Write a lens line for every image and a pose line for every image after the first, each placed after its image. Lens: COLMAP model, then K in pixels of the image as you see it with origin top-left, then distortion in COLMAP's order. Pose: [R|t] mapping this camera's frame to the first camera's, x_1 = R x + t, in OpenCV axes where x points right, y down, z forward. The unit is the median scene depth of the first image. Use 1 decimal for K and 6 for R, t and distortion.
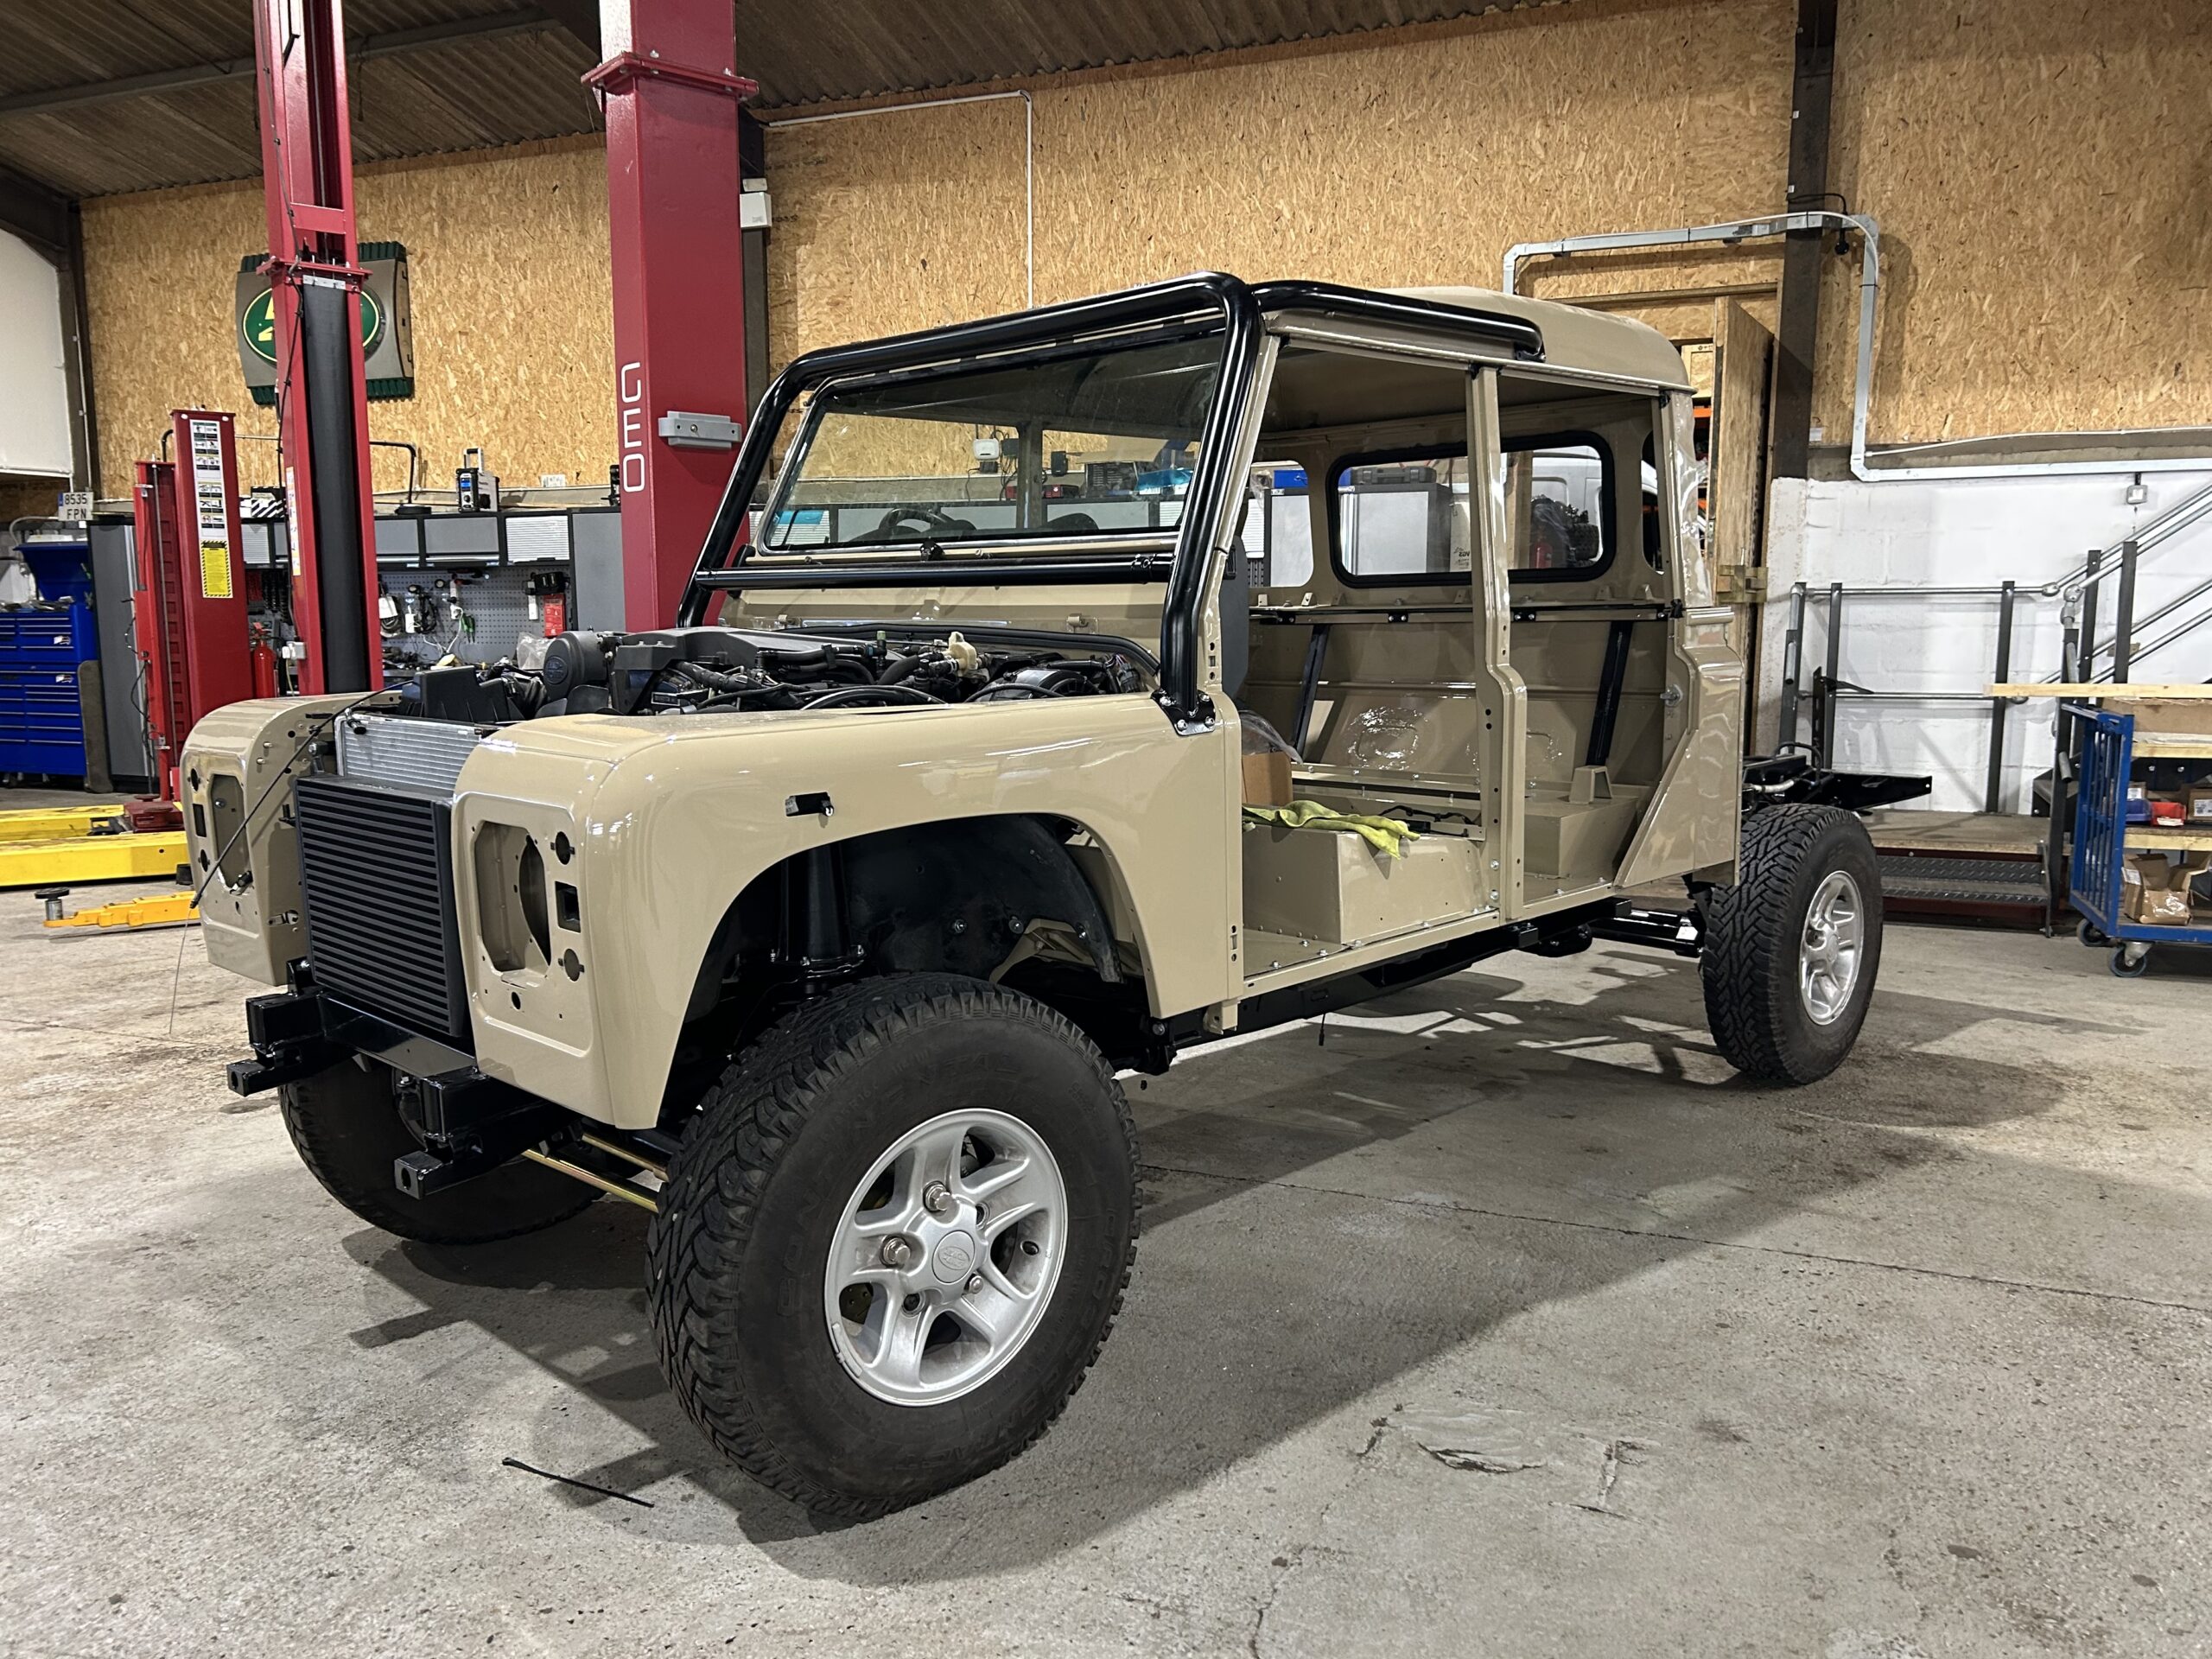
lens RADIAL K [[1657.0, 0, 1111.6], [0, 1657.0, 824.5], [0, 0, 1]] dist [0.054526, -0.053557]
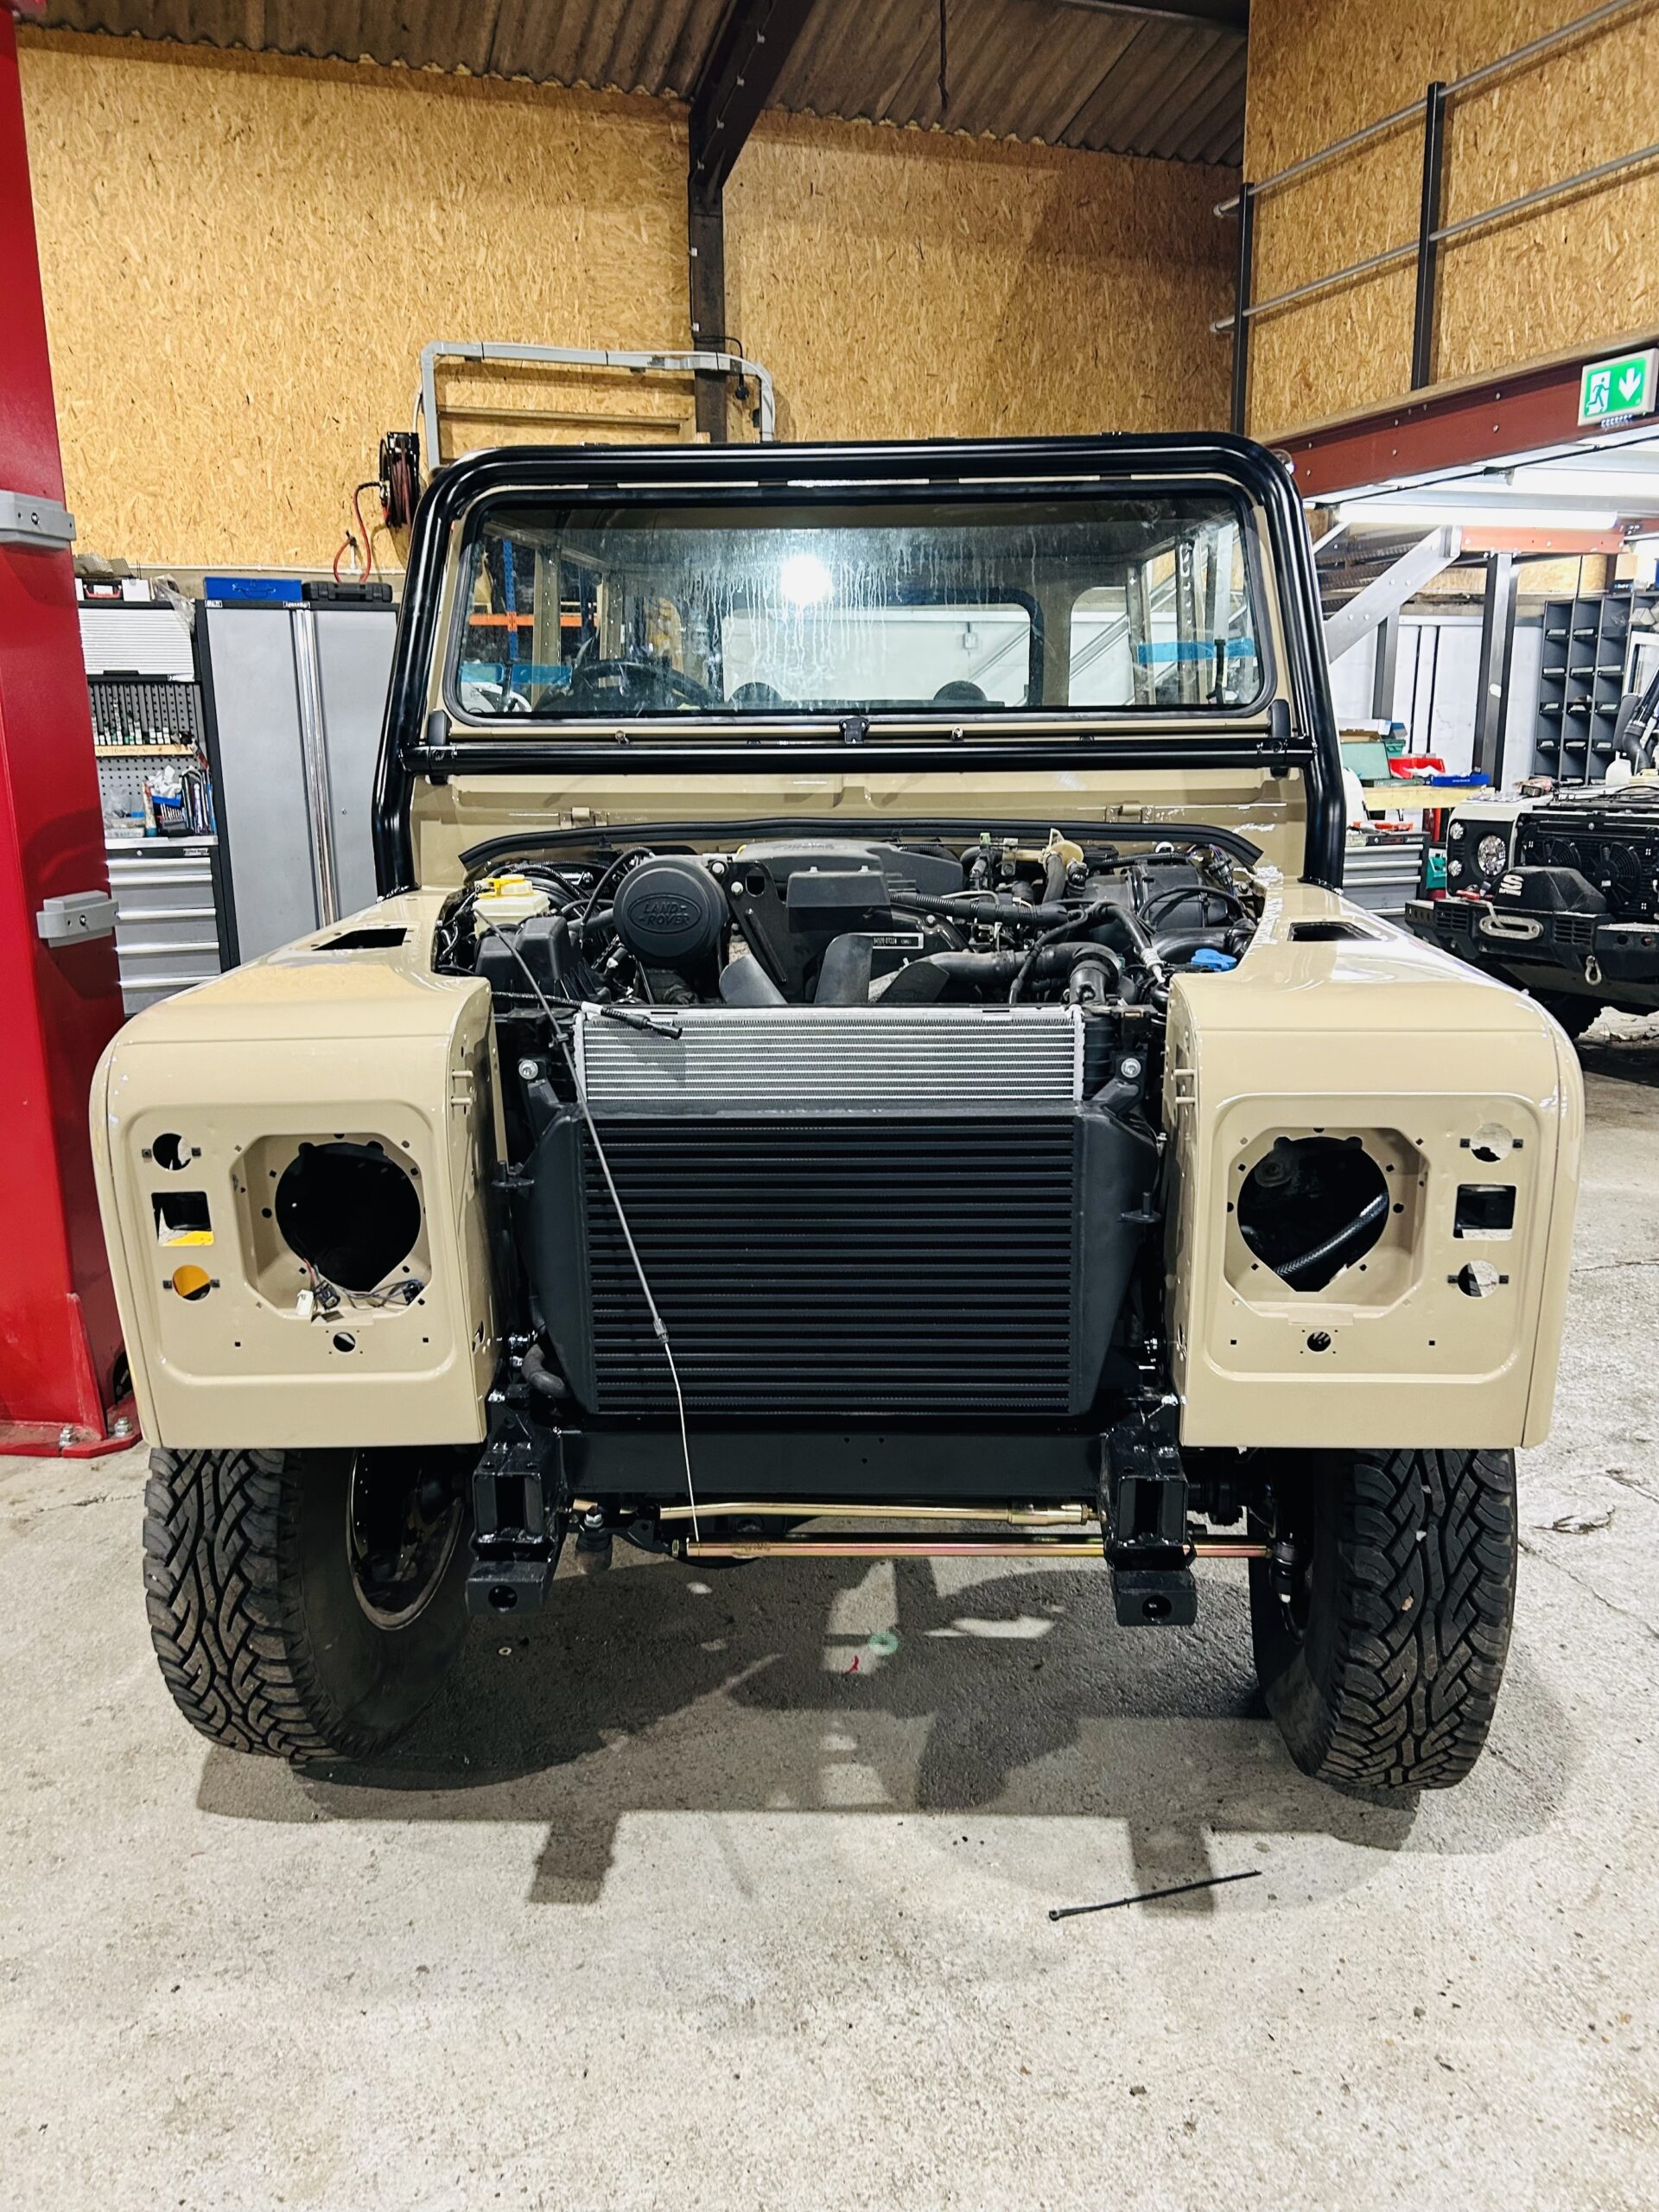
lens RADIAL K [[1657.0, 0, 829.5], [0, 1657.0, 1106.0], [0, 0, 1]] dist [0.054526, -0.053557]
pose [[0.736648, -0.161058, 0.656819, -0.296121], [0.093316, 0.986144, 0.137154, -0.039385], [-0.669808, -0.039743, 0.741470, 0.162670]]
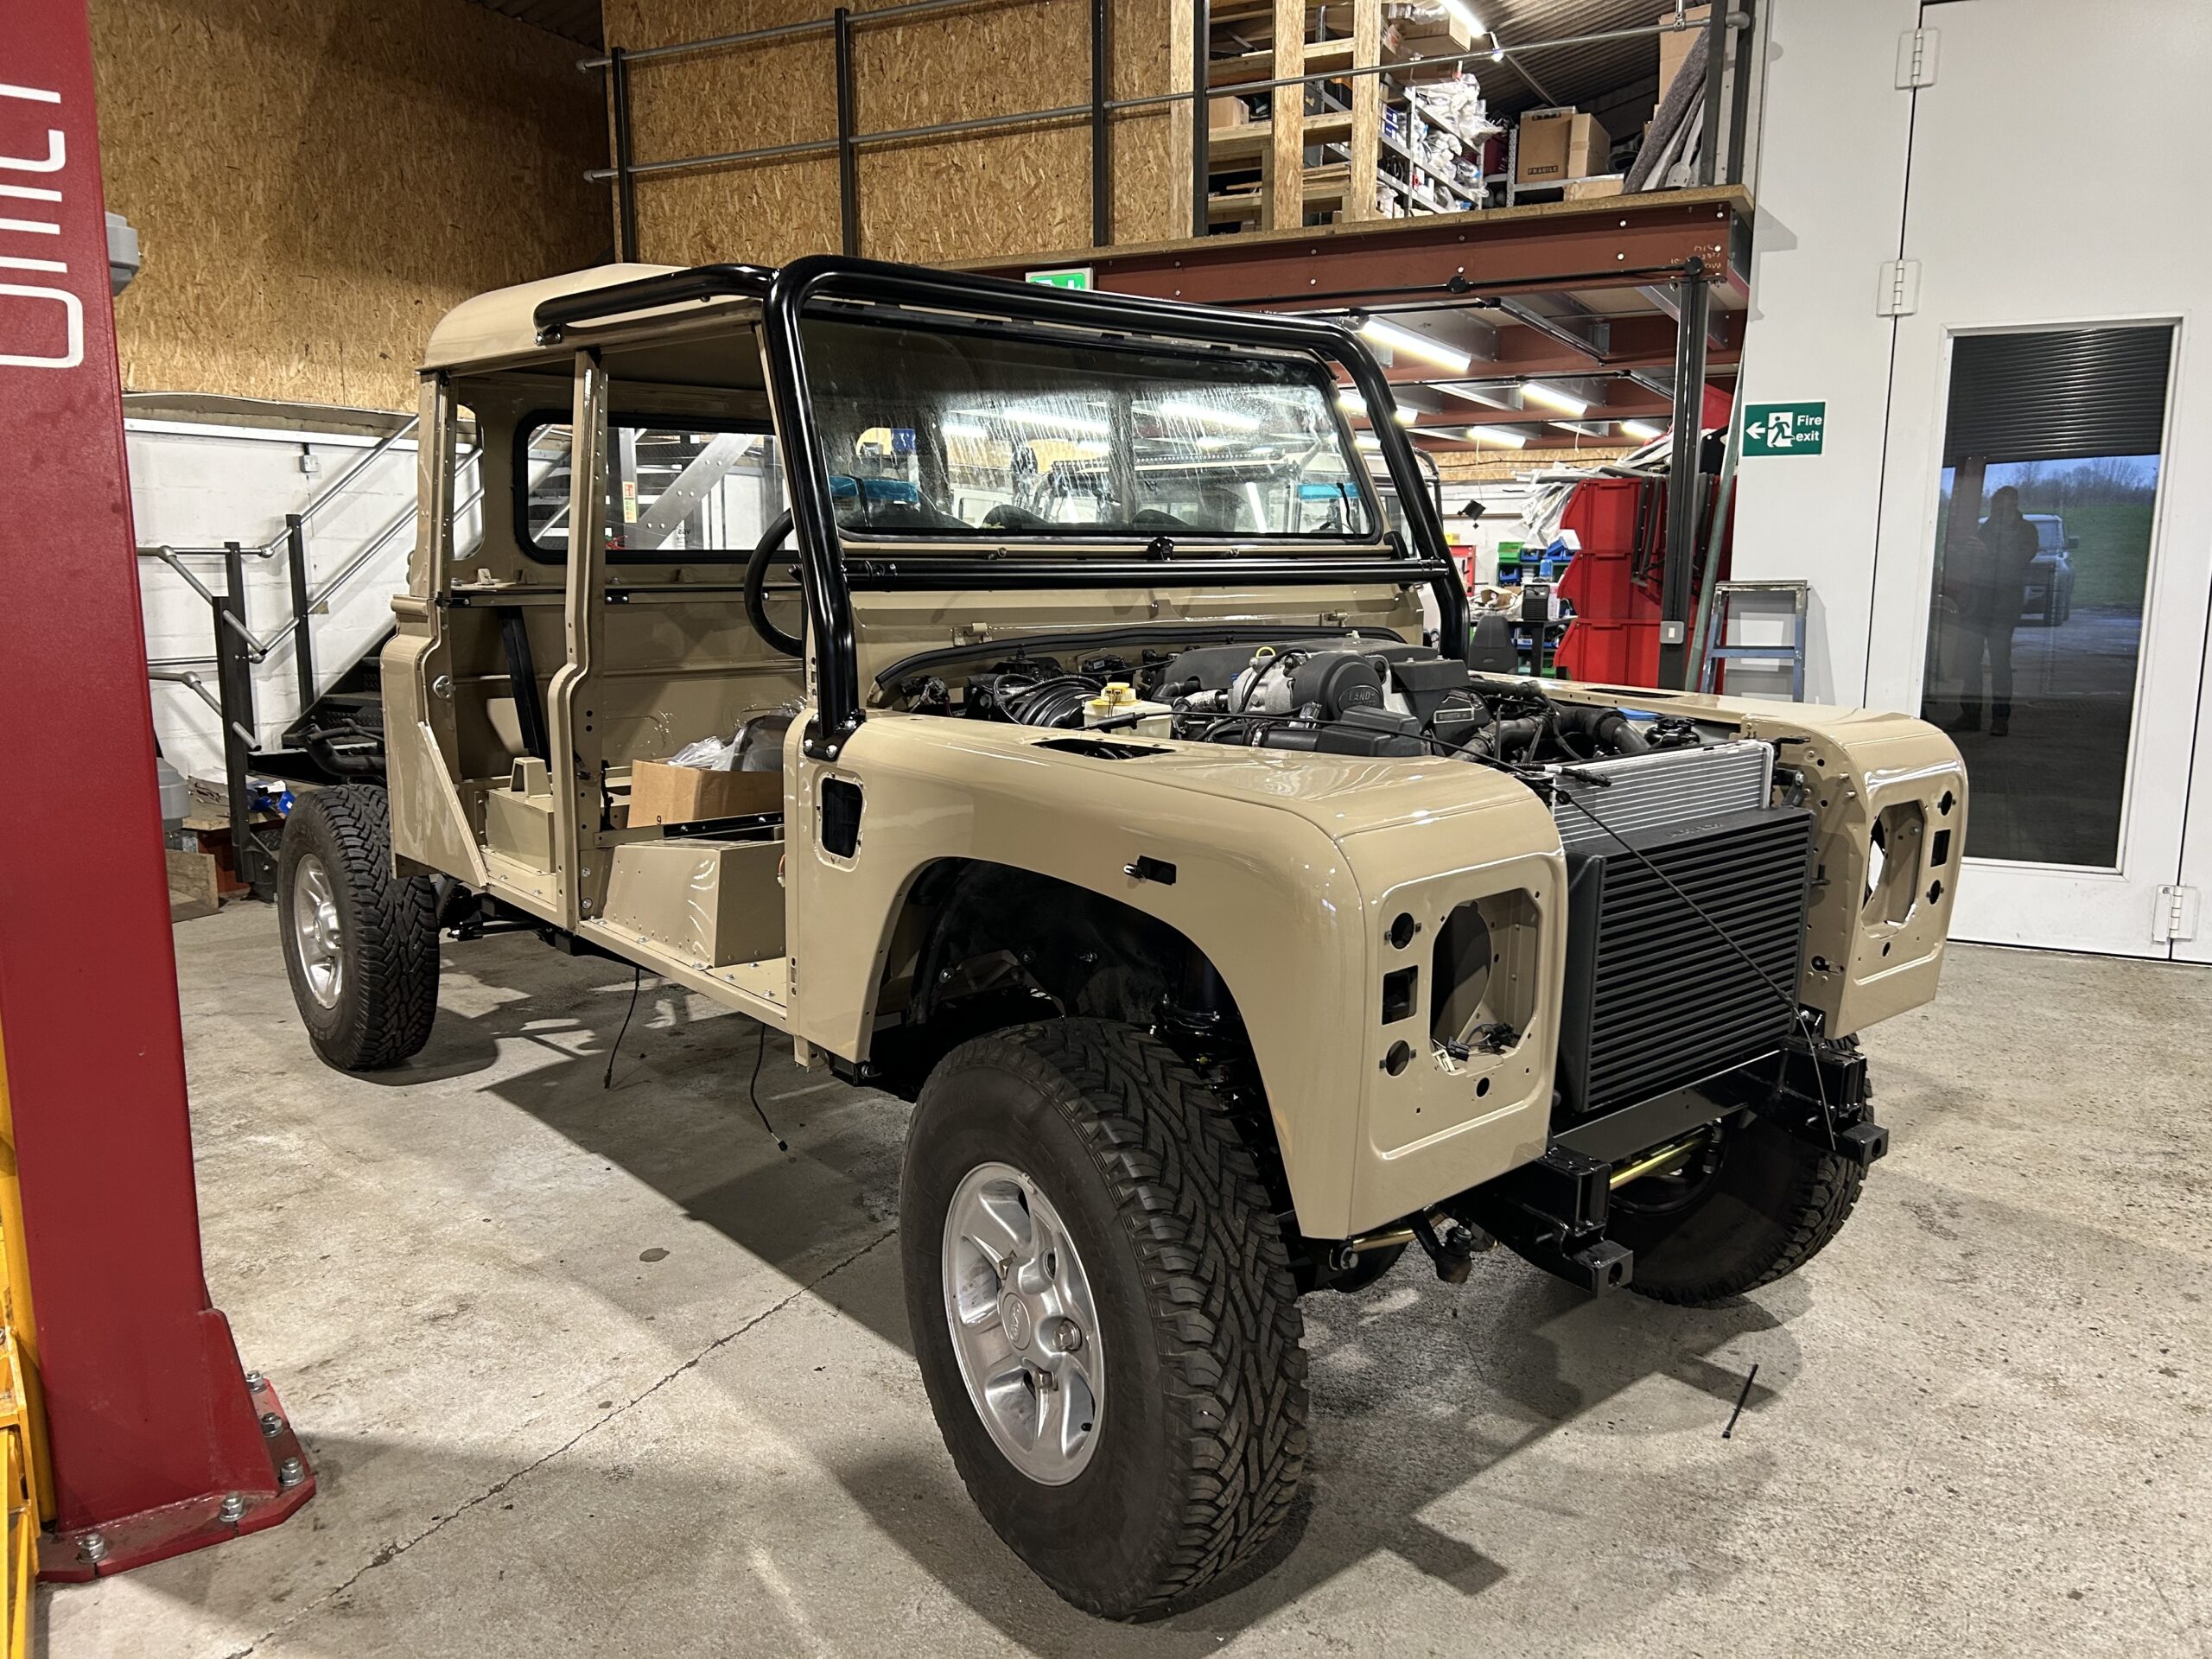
lens RADIAL K [[1671.0, 0, 1097.9], [0, 1671.0, 823.0], [0, 0, 1]] dist [0.053266, -0.047585]
pose [[0.074204, -0.158997, 0.984487, -0.450562], [0.123619, 0.981061, 0.149126, -0.066763], [-0.989552, 0.110635, 0.092453, 0.410397]]
